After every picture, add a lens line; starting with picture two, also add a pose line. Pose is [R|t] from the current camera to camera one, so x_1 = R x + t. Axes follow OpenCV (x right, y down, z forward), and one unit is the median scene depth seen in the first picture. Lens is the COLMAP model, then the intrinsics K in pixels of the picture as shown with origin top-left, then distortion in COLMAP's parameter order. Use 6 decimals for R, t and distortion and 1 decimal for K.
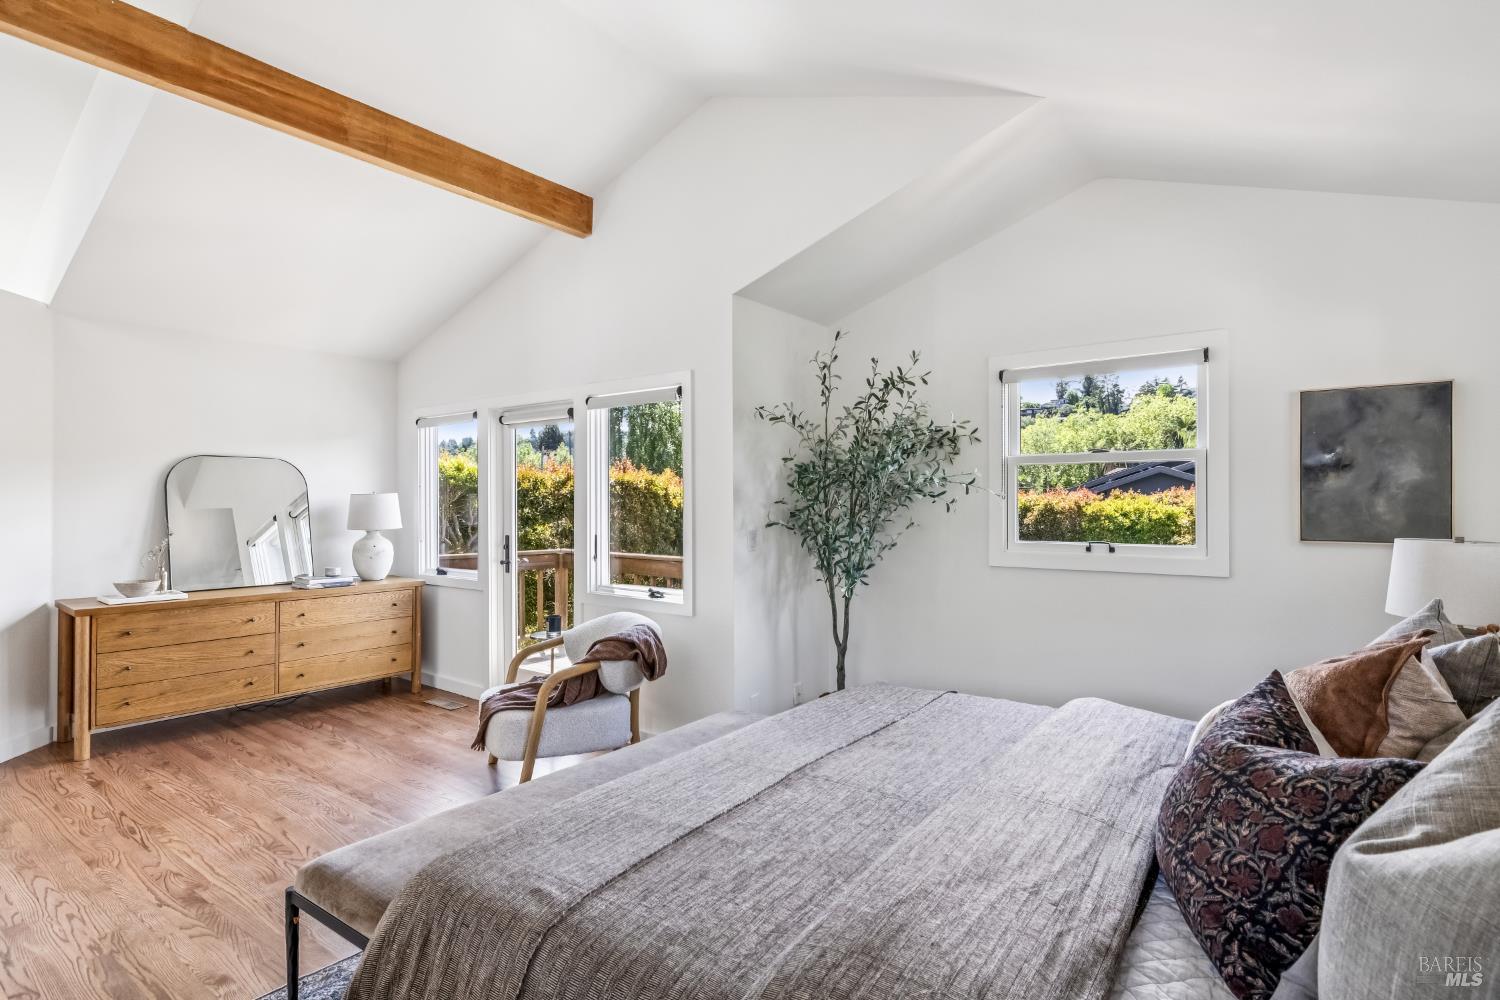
lens RADIAL K [[758.3, 0, 756.2], [0, 758.3, 502.5], [0, 0, 1]] dist [-0.001268, -0.000071]
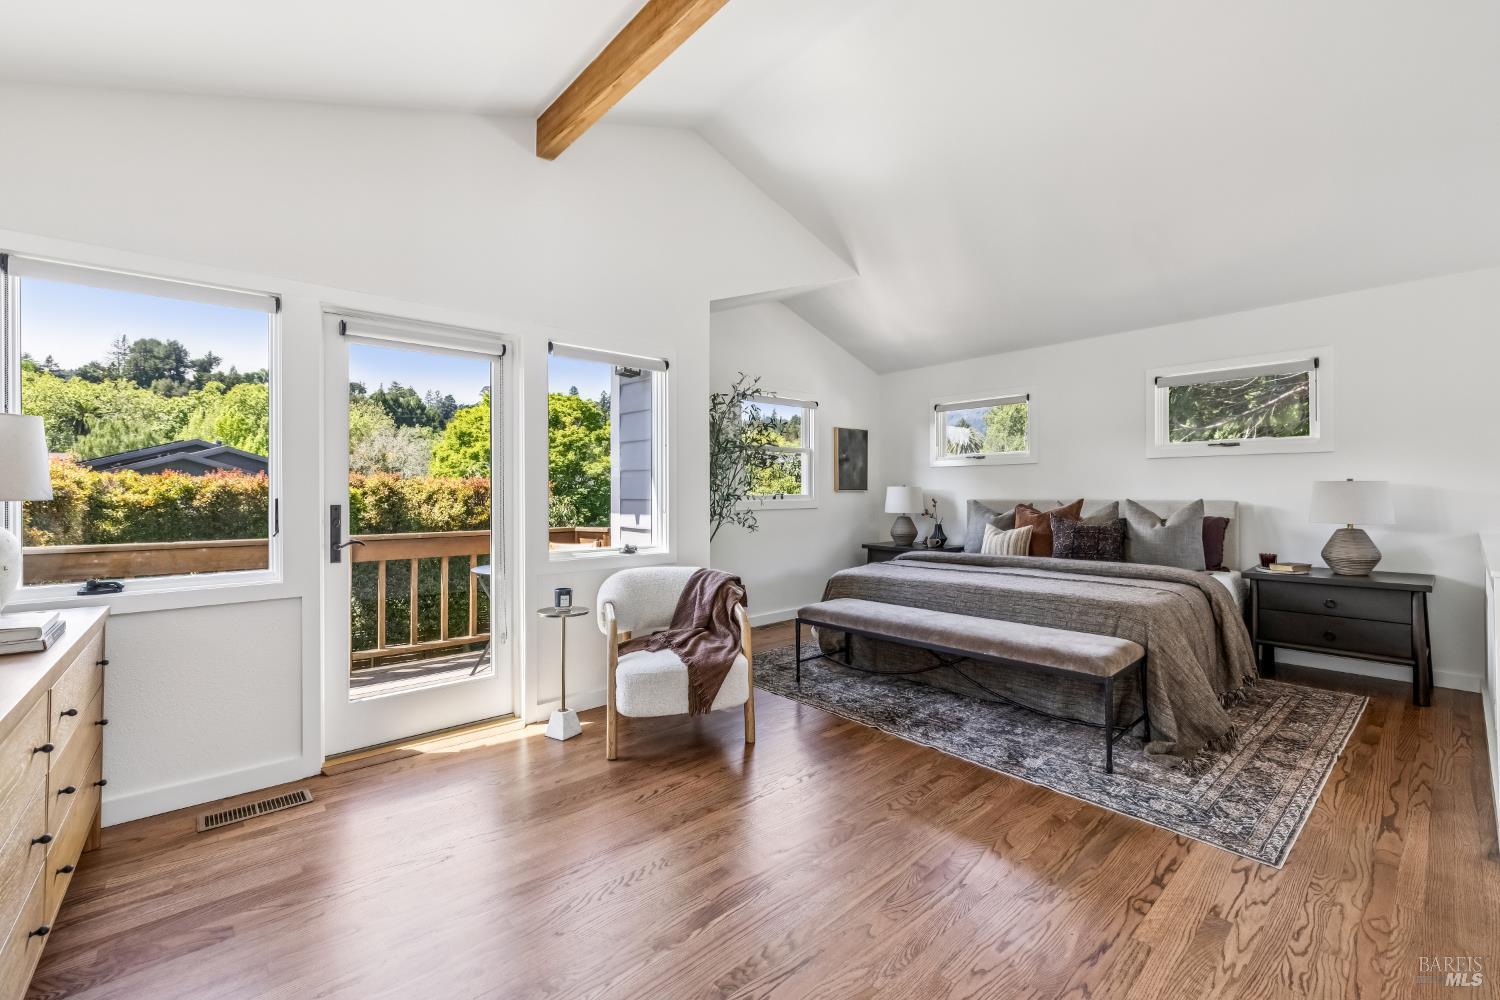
lens RADIAL K [[625.9, 0, 742.2], [0, 625.9, 486.8], [0, 0, 1]] dist [0.000652, 0.000011]
pose [[0.207328, 0.005291, 0.978257, -0.597679], [0.003021, 0.999977, -0.006049, 0.024207], [-0.978267, 0.004210, 0.207308, 0.419756]]
